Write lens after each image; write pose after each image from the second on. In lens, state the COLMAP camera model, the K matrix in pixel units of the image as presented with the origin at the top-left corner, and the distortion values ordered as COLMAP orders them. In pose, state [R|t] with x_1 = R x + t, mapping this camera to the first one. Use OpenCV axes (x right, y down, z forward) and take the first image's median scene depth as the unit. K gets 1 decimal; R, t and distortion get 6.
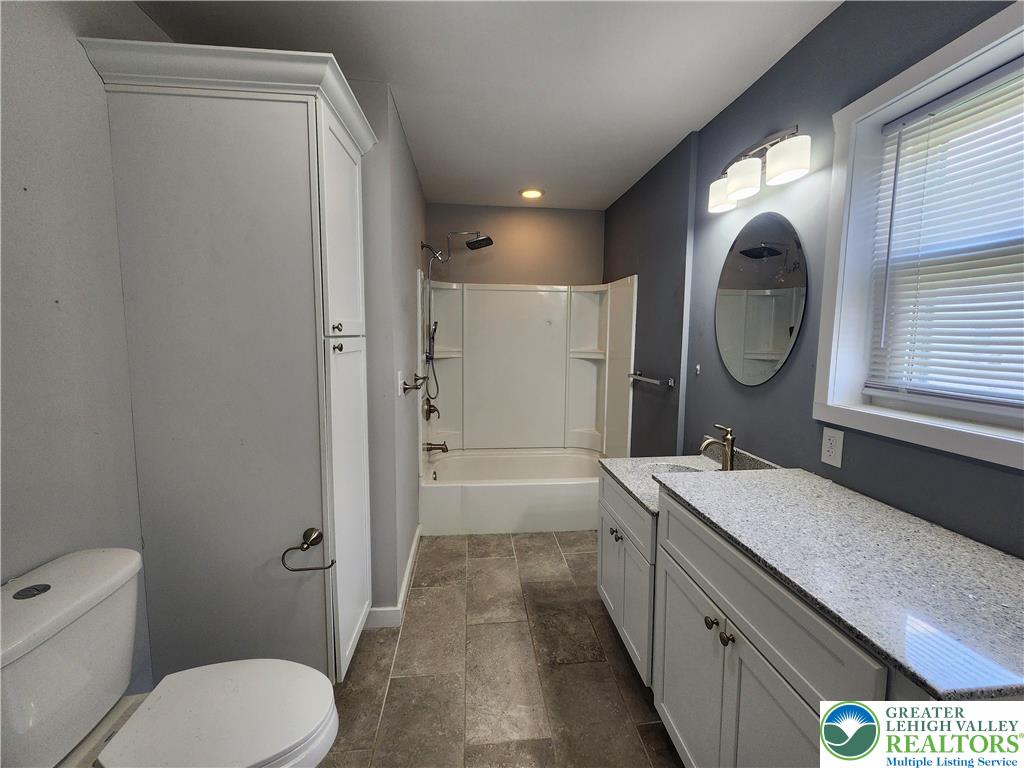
lens RADIAL K [[427.1, 0, 514.4], [0, 427.1, 376.5], [0, 0, 1]] dist [-0.000196, 0.000113]
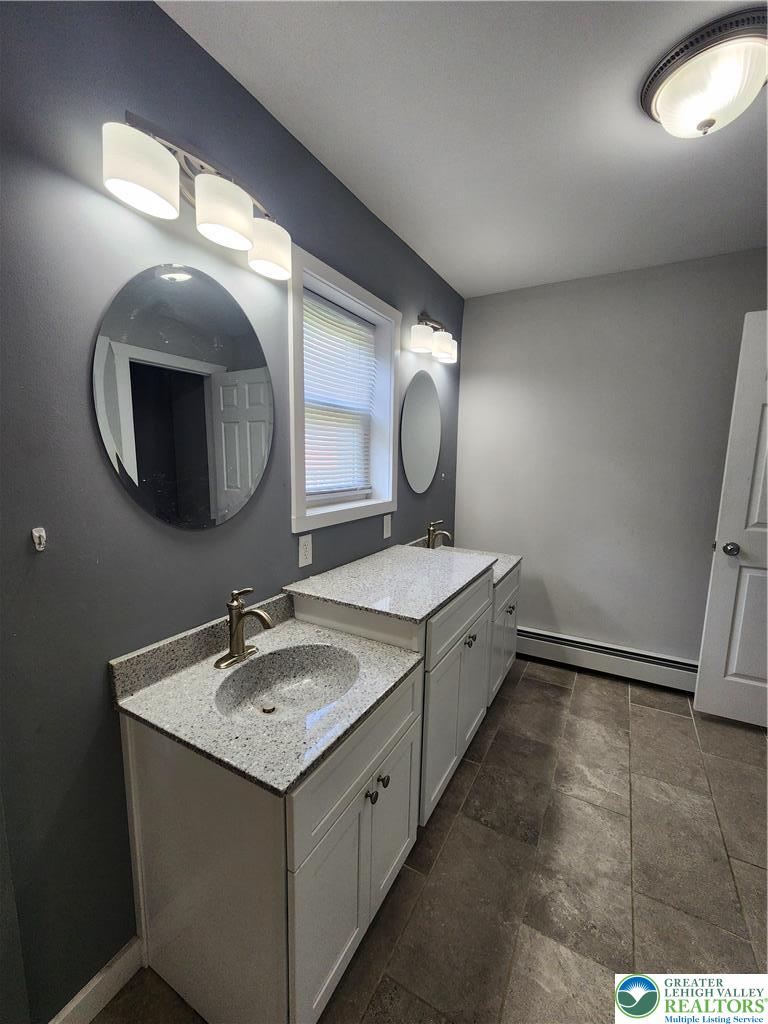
lens RADIAL K [[427.1, 0, 389.6], [0, 427.1, 520.0], [0, 0, 1]] dist [-0.000196, 0.000113]
pose [[-0.825513, -0.105302, 0.554473, -0.089434], [0.031101, 0.972460, 0.230987, -0.172591], [-0.563526, 0.207928, -0.799503, 1.690178]]
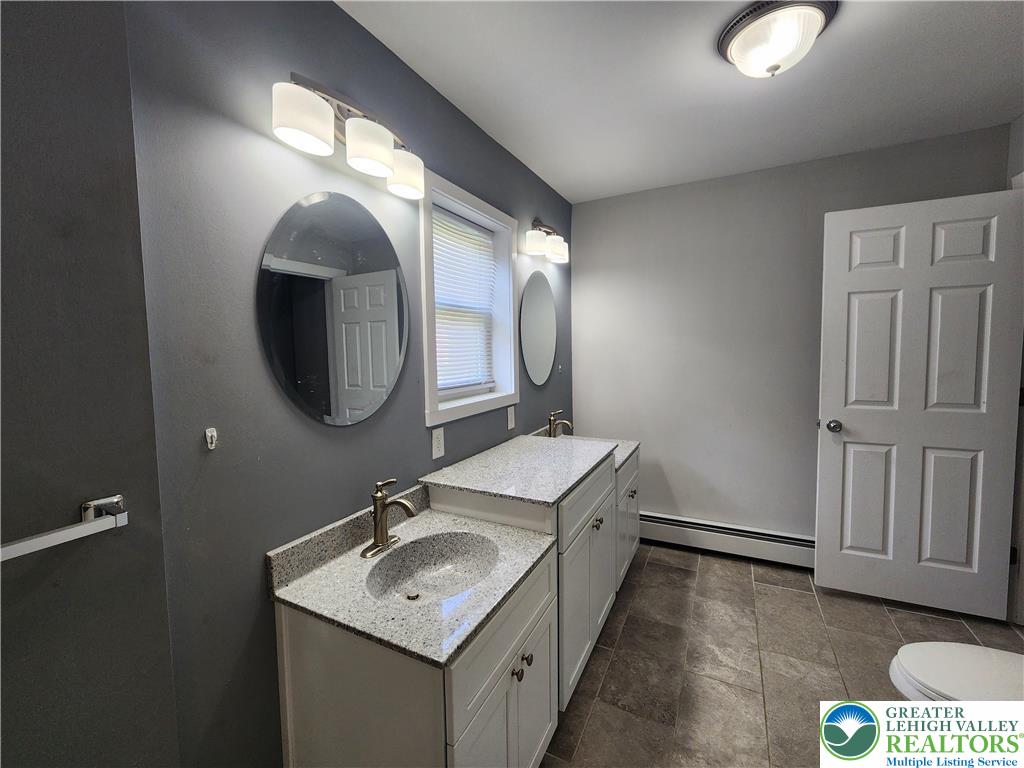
lens RADIAL K [[427.1, 0, 514.4], [0, 427.1, 376.5], [0, 0, 1]] dist [-0.000196, 0.000113]
pose [[-0.844182, -0.027712, 0.535340, -0.099504], [0.062280, 0.986829, 0.149294, -0.187281], [-0.532426, 0.159373, -0.831338, 1.776850]]
